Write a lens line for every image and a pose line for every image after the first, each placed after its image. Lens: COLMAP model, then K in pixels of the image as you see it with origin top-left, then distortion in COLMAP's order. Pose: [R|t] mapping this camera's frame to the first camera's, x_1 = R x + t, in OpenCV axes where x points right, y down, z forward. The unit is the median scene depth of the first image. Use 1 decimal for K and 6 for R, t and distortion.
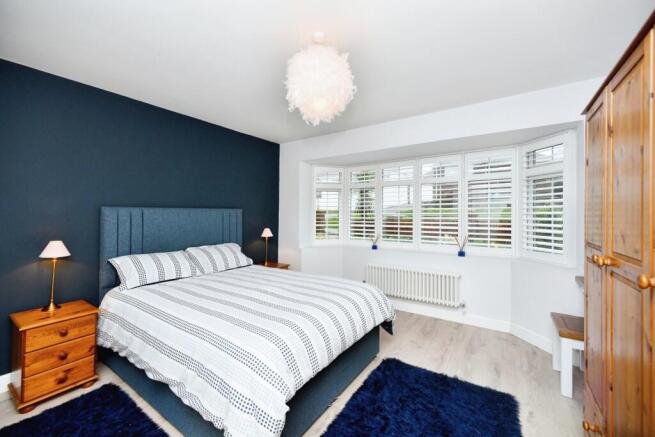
lens RADIAL K [[264.4, 0, 327.8], [0, 264.4, 215.2], [0, 0, 1]] dist [0.002807, 0.000137]
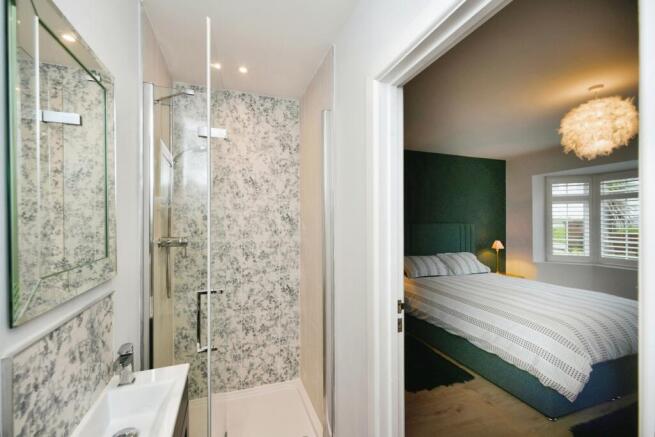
lens RADIAL K [[264.4, 0, 326.4], [0, 264.4, 220.8], [0, 0, 1]] dist [0.002807, 0.000137]
pose [[0.787619, -0.006567, -0.616127, -0.145196], [0.000516, 0.999950, -0.009999, -0.030641], [0.616162, 0.007558, 0.787583, -0.389060]]
